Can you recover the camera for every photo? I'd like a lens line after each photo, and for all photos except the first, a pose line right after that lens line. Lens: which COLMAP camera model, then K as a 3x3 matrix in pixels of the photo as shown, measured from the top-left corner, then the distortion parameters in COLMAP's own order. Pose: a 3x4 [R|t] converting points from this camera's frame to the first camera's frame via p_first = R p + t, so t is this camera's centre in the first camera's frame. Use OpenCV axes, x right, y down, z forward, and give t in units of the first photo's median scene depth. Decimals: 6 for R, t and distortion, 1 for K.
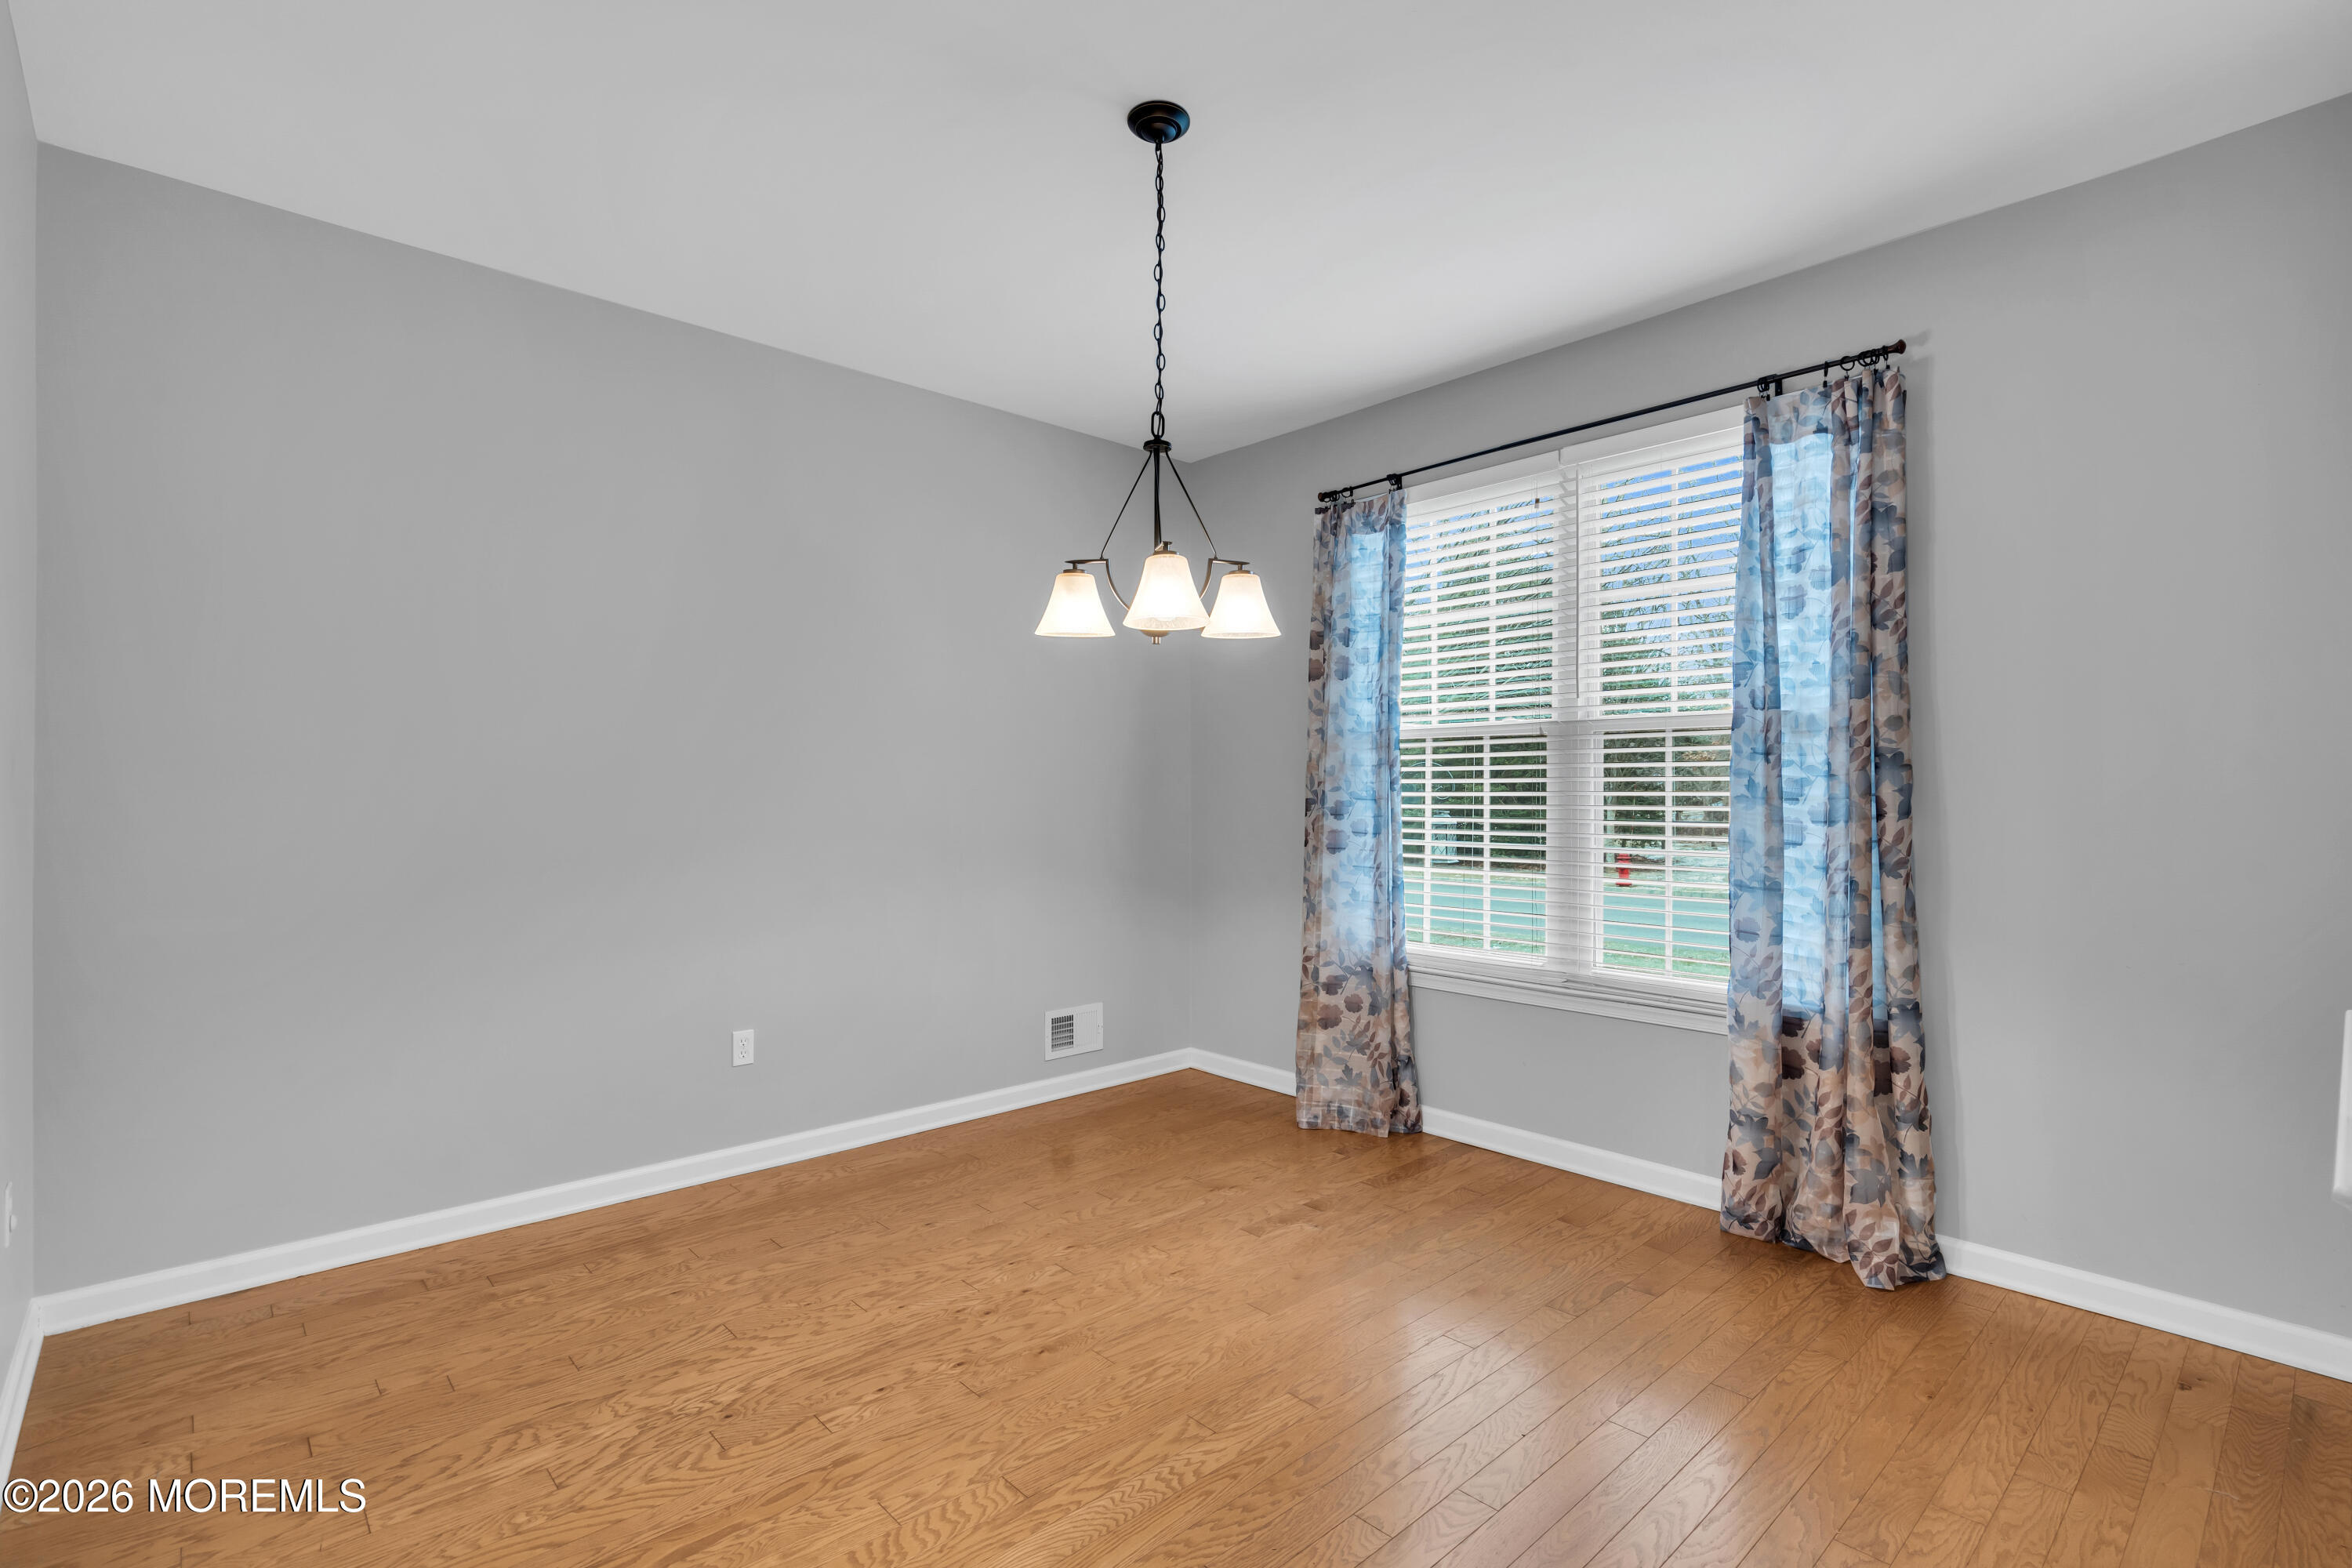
lens RADIAL K [[1077.6, 0, 1155.2], [0, 1077.6, 784.9], [0, 0, 1]] dist [-0.005718, 0.003750]
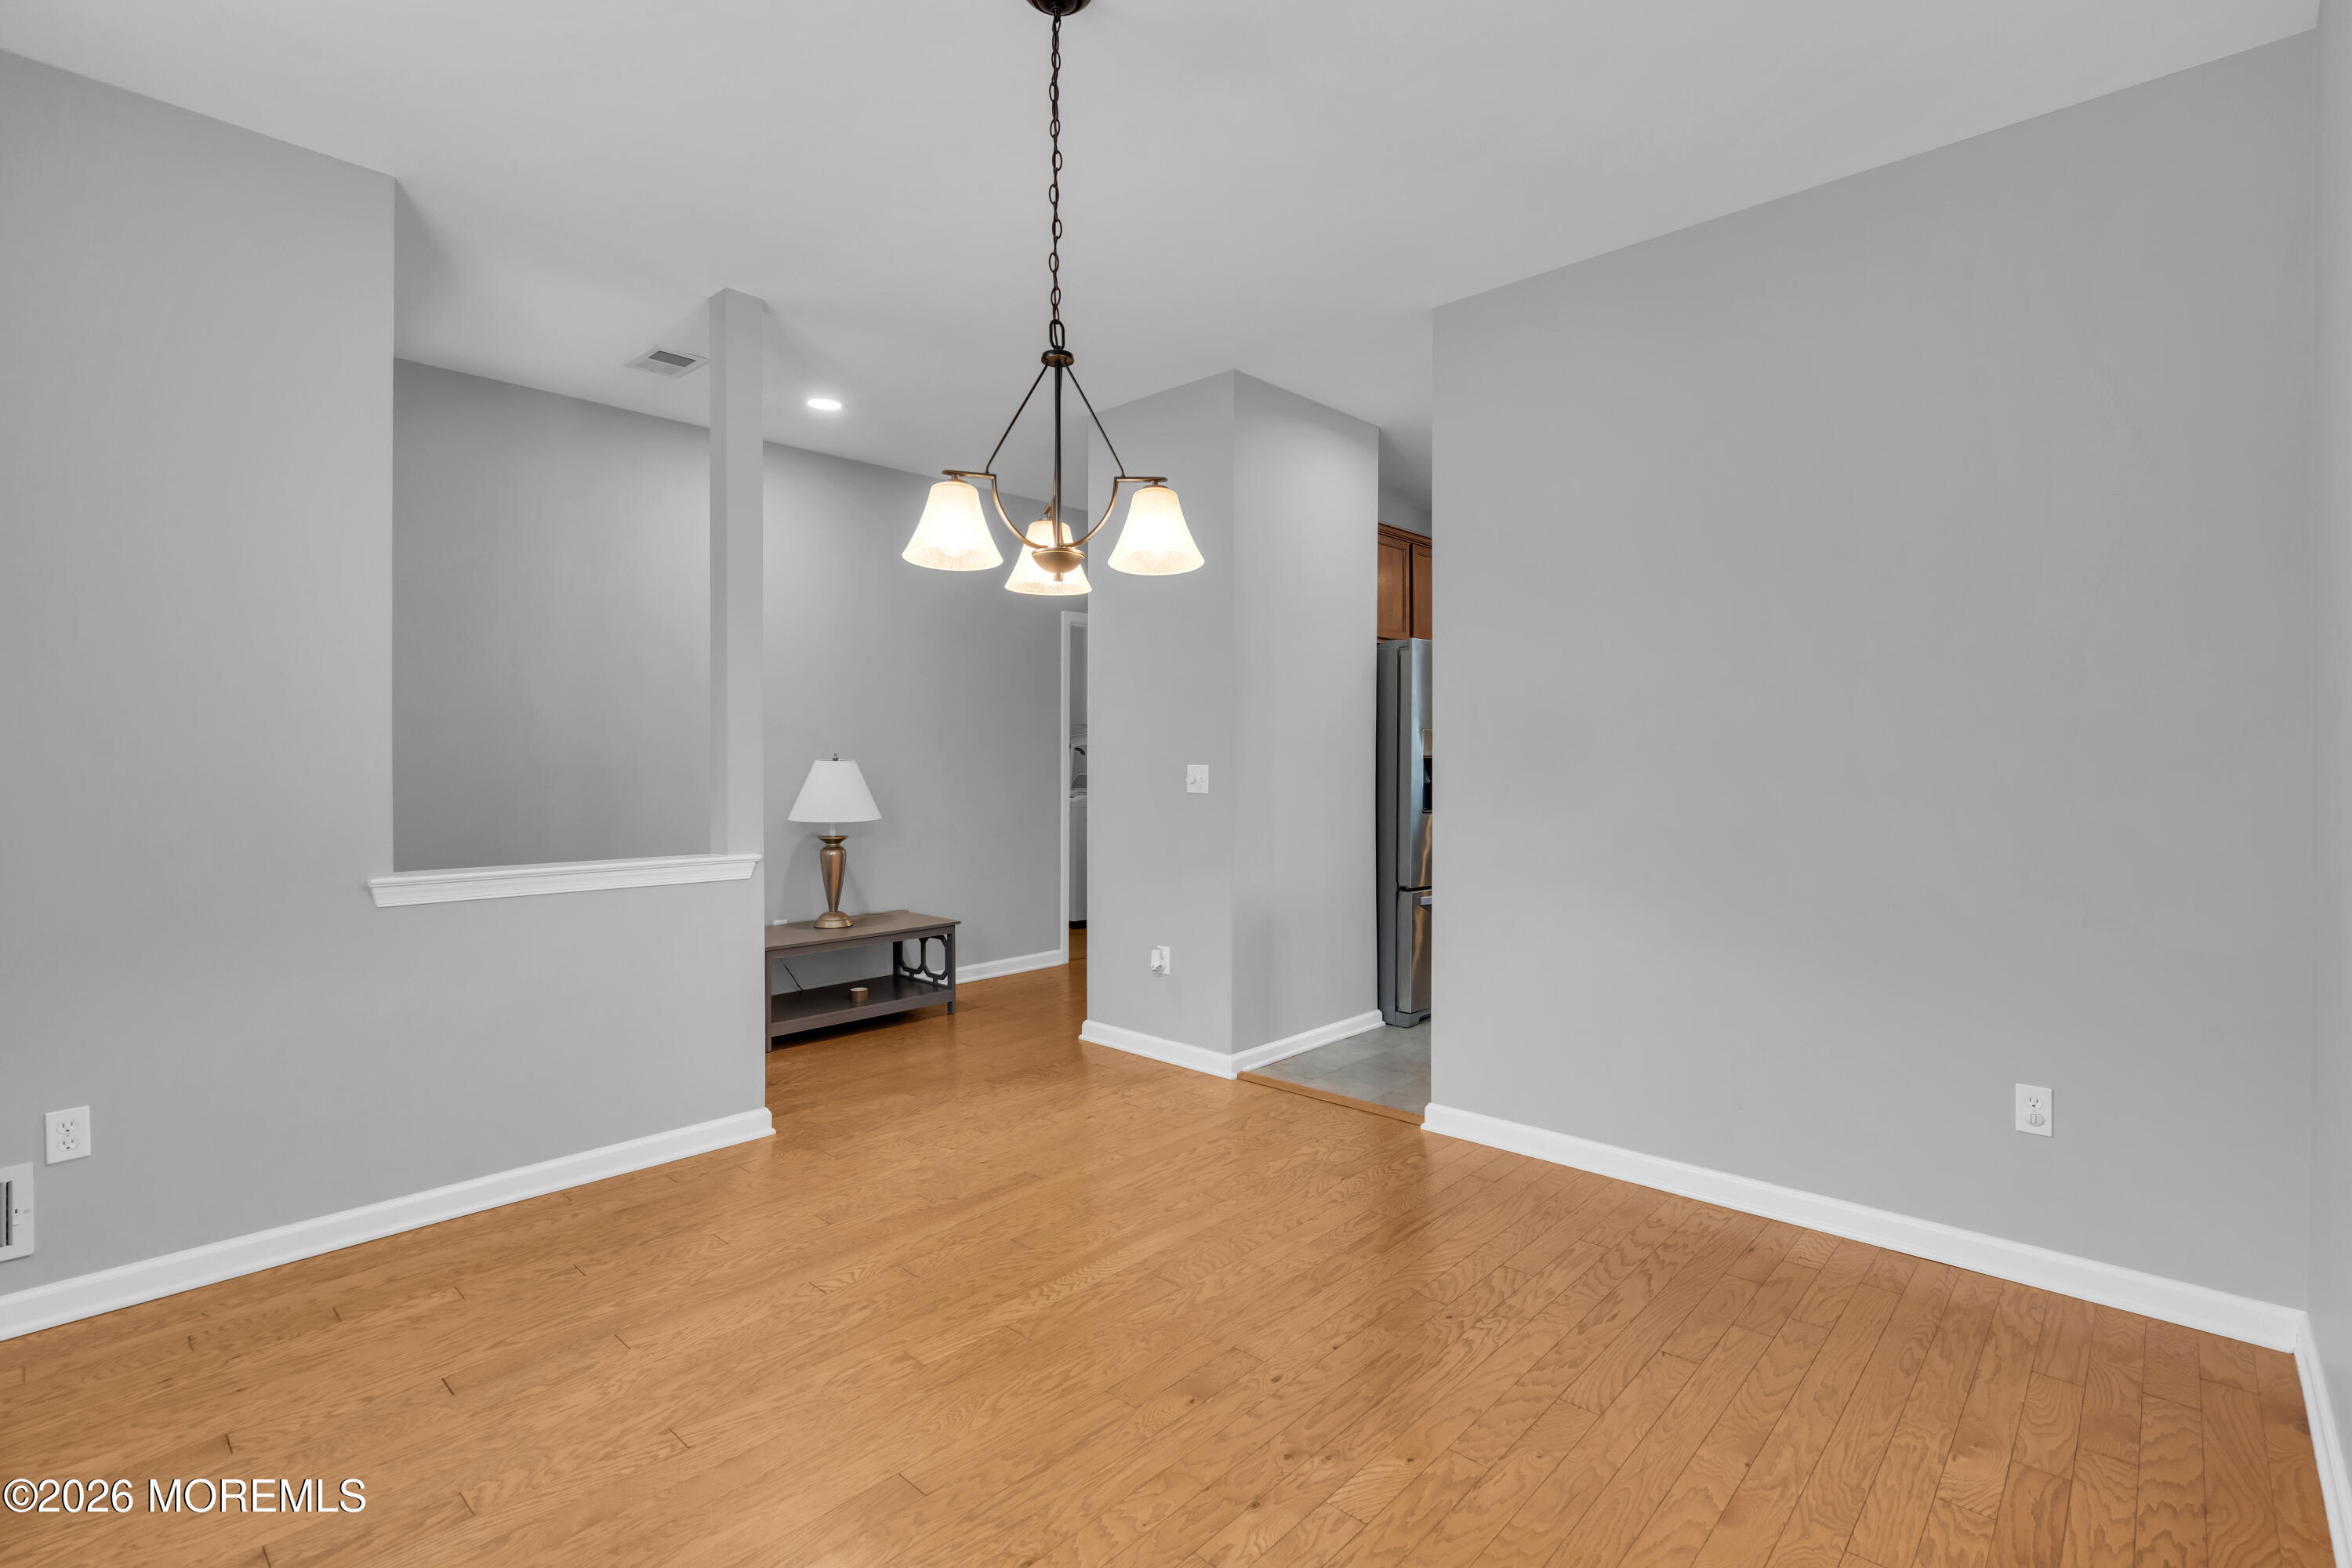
lens RADIAL K [[1077.6, 0, 1193.3], [0, 1077.6, 765.4], [0, 0, 1]] dist [-0.005718, 0.003750]
pose [[-0.994031, -0.001165, -0.109089, -0.009739], [-0.000658, 0.999989, -0.004685, 0.017113], [0.109094, -0.004585, -0.994021, 1.505887]]
